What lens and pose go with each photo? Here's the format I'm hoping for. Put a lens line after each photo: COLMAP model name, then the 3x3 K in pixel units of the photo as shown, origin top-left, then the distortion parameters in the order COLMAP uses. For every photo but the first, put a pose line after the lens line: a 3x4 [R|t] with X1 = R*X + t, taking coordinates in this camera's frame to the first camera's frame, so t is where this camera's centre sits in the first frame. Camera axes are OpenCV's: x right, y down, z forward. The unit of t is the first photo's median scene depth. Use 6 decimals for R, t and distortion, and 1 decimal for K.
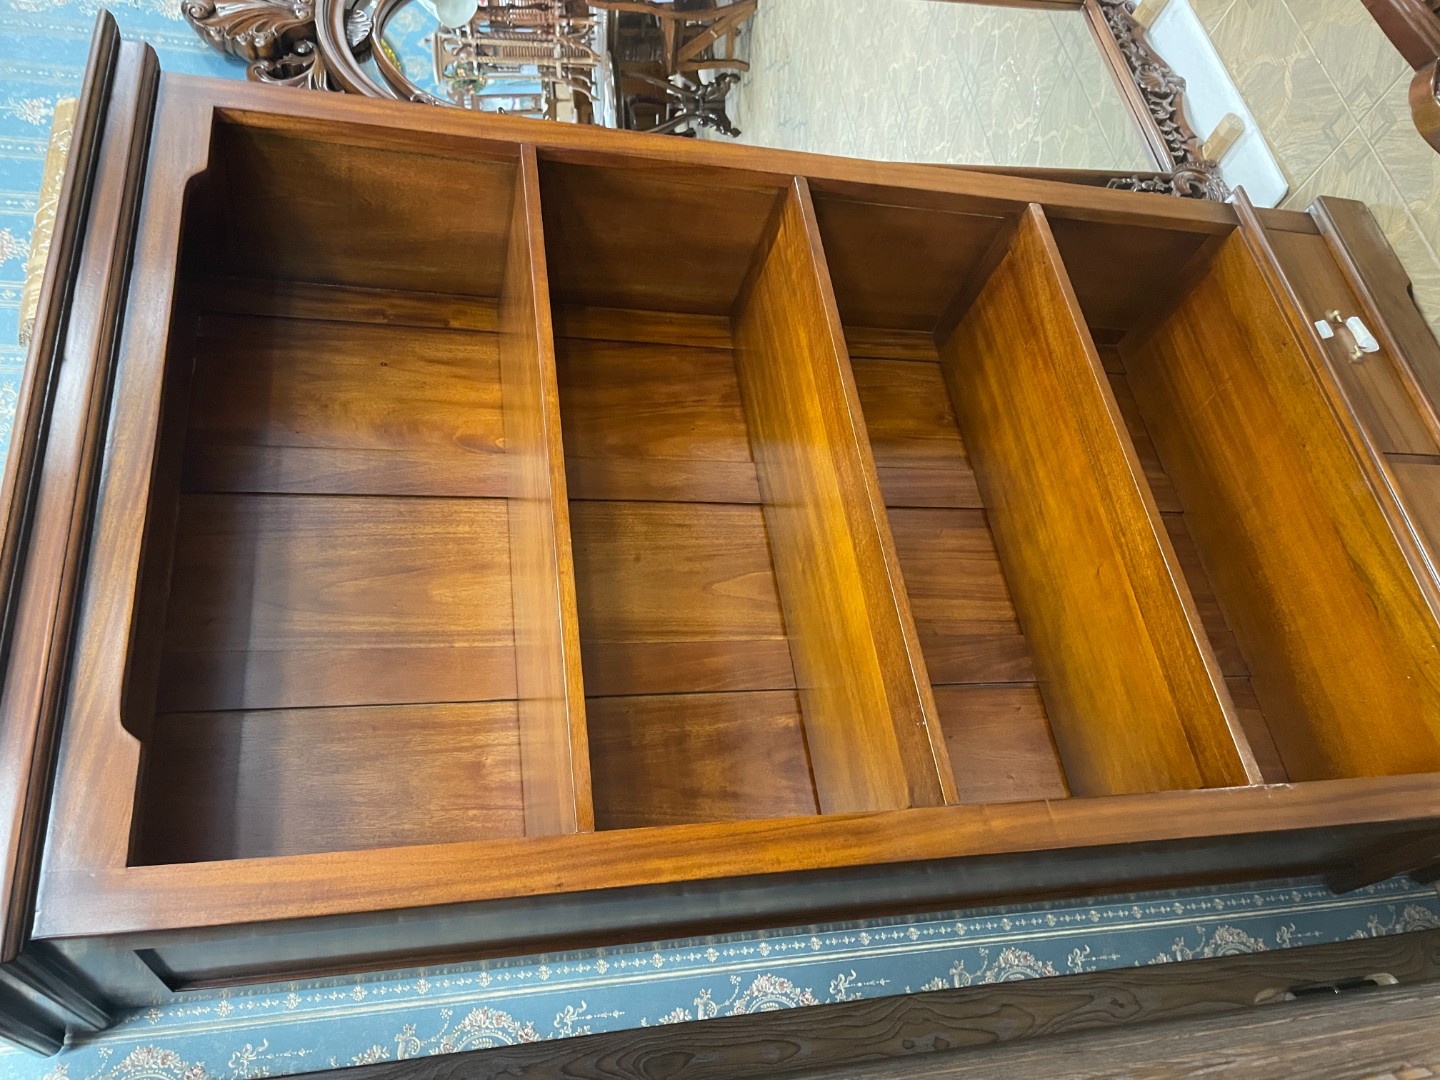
lens RADIAL K [[1122.6, 0, 719.0], [0, 1122.6, 534.3], [0, 0, 1]] dist [0.055463, -0.075397]
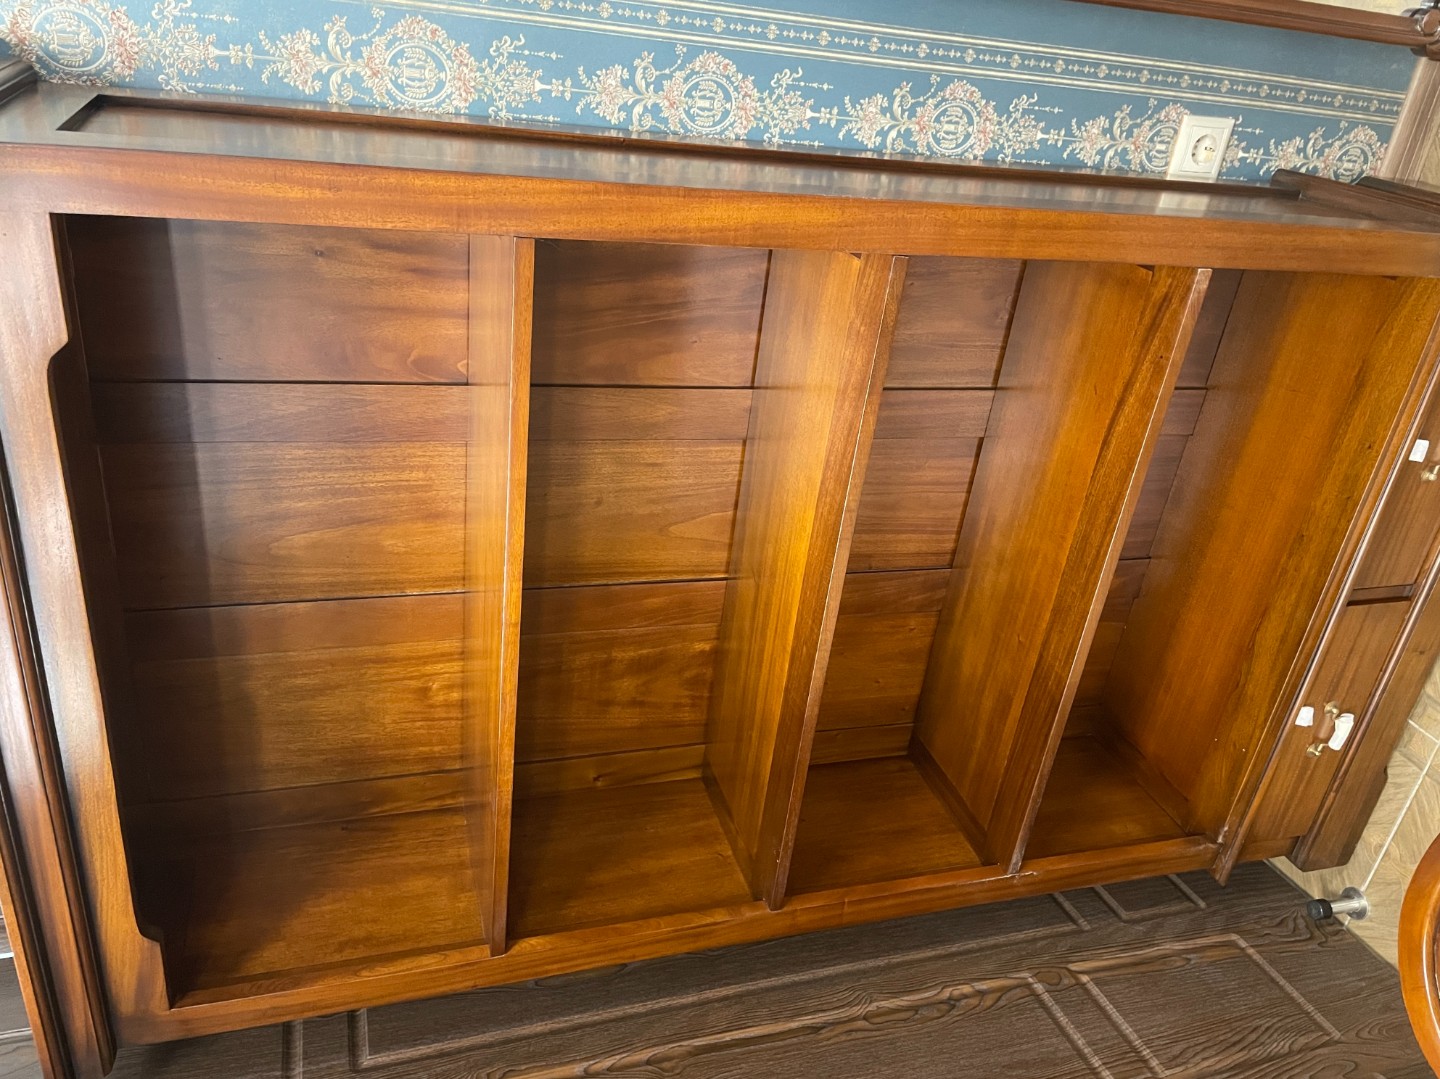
lens RADIAL K [[1122.6, 0, 714.7], [0, 1122.6, 574.0], [0, 0, 1]] dist [0.055463, -0.075397]
pose [[0.965930, 0.198533, 0.166024, -0.128760], [-0.246617, 0.511554, 0.823100, -0.792254], [0.078482, -0.836001, 0.543087, 0.447120]]
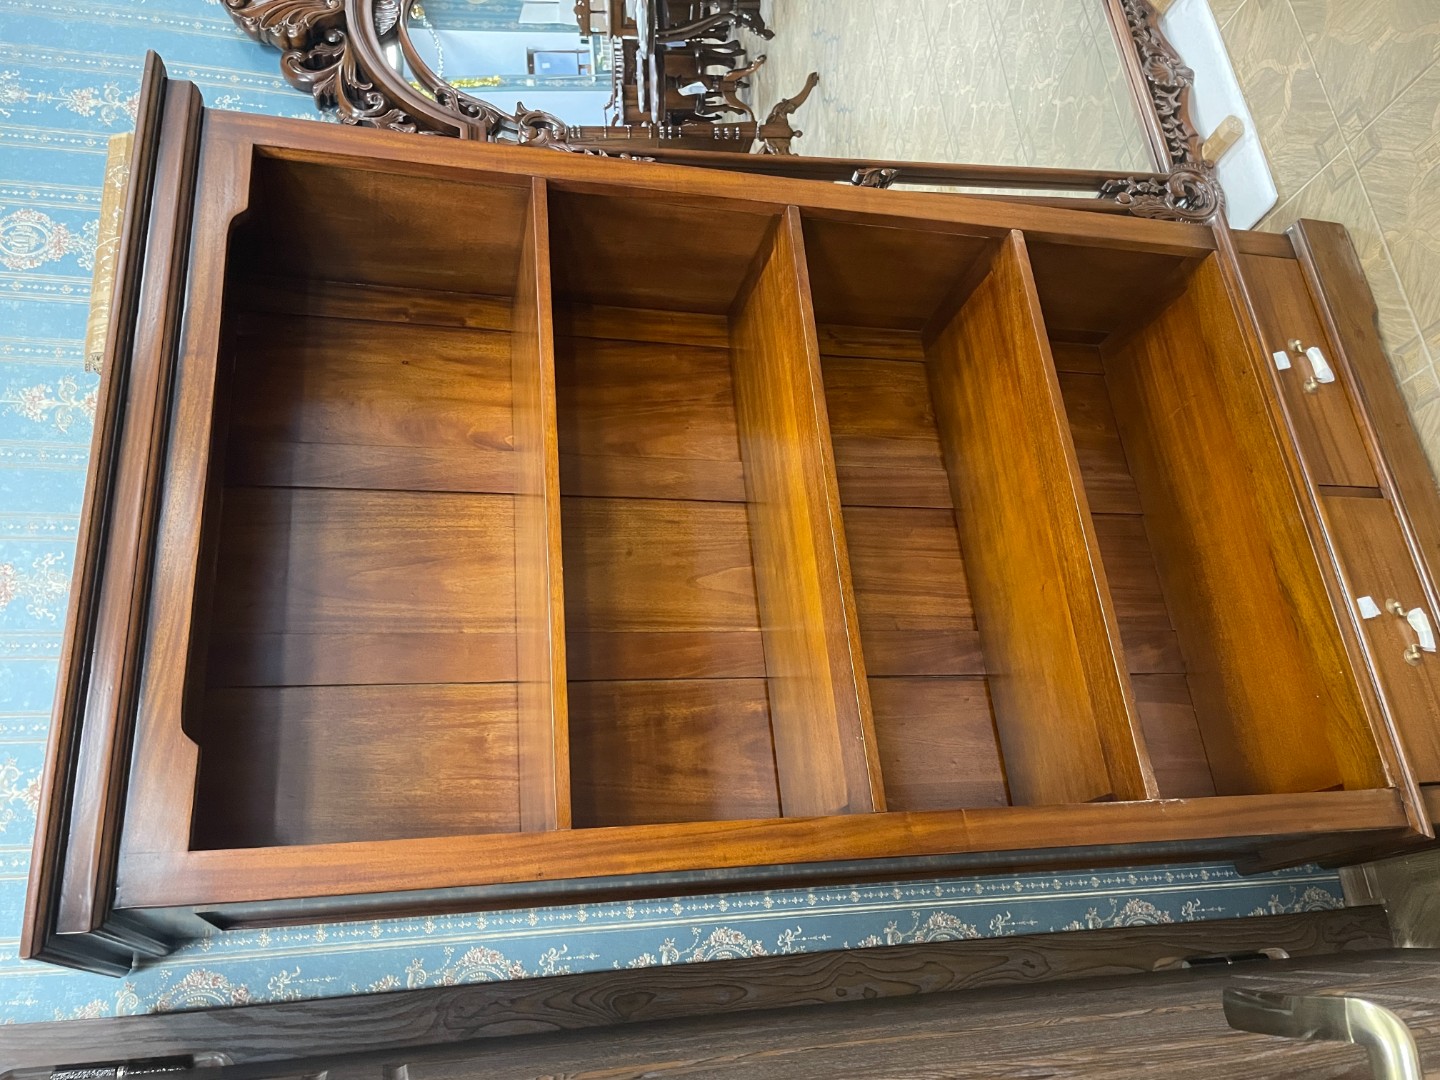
lens RADIAL K [[1122.6, 0, 708.7], [0, 1122.6, 537.8], [0, 0, 1]] dist [0.055463, -0.075397]
pose [[0.998638, 0.044353, -0.027485, 0.036563], [-0.041158, 0.993348, 0.107544, -0.119654], [0.032072, -0.106266, 0.993820, -0.101265]]
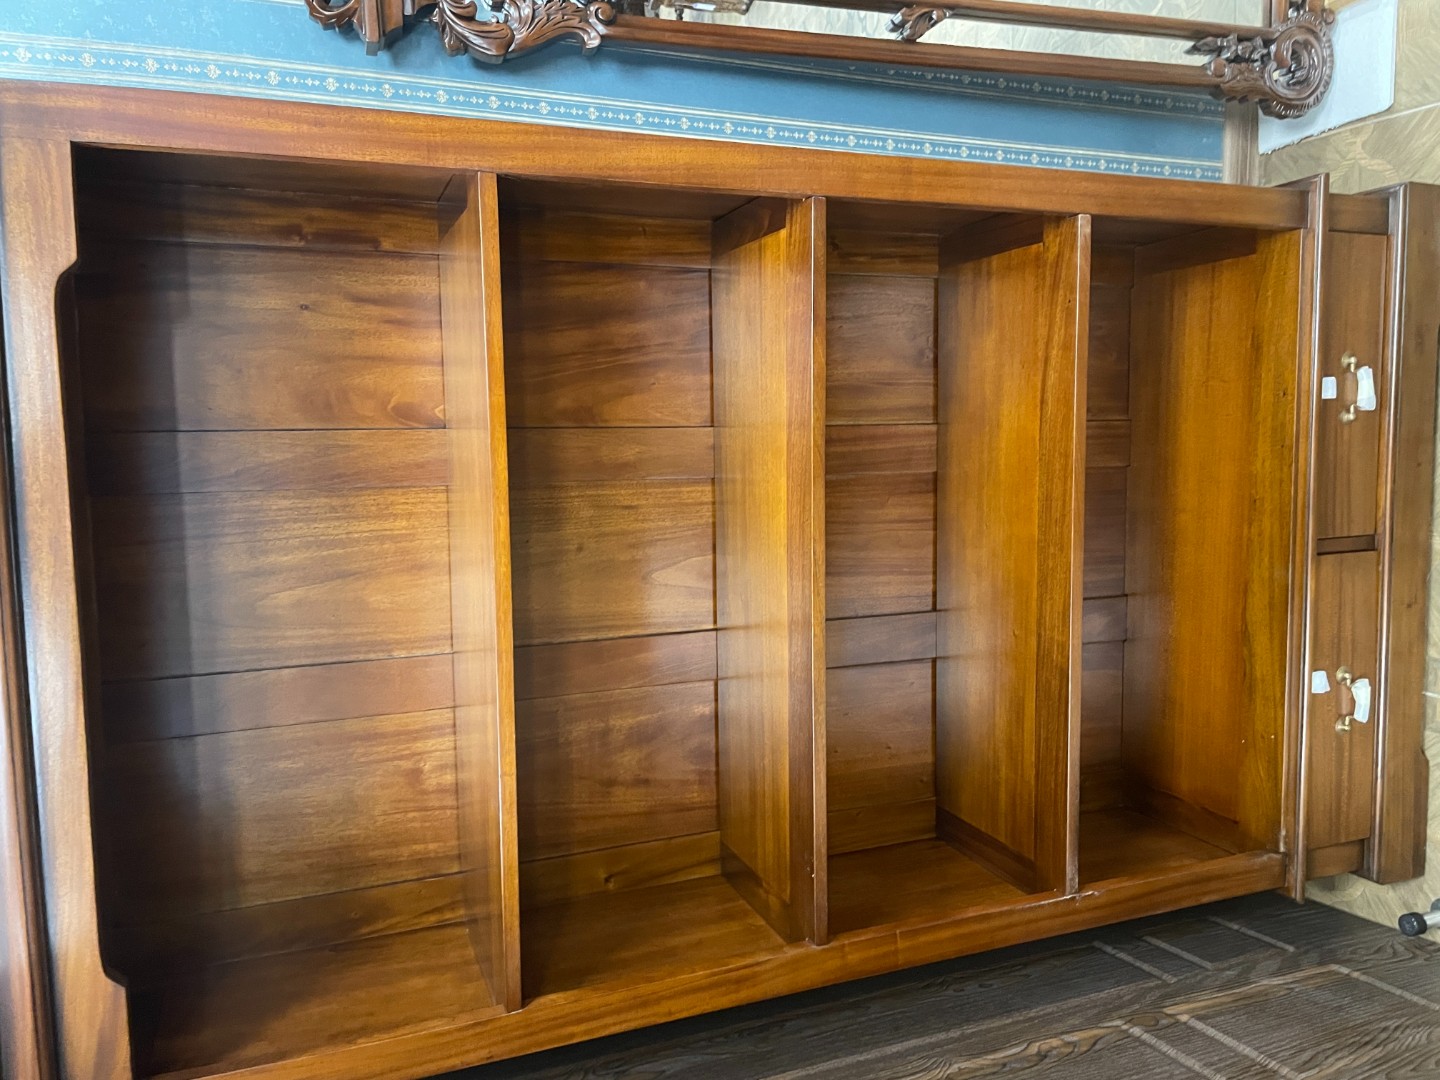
lens RADIAL K [[1122.6, 0, 727.6], [0, 1122.6, 539.1], [0, 0, 1]] dist [0.055463, -0.075397]
pose [[0.984077, 0.114365, 0.136066, -0.083042], [-0.171534, 0.811651, 0.558390, -0.577386], [-0.046578, -0.572839, 0.818344, 0.198217]]
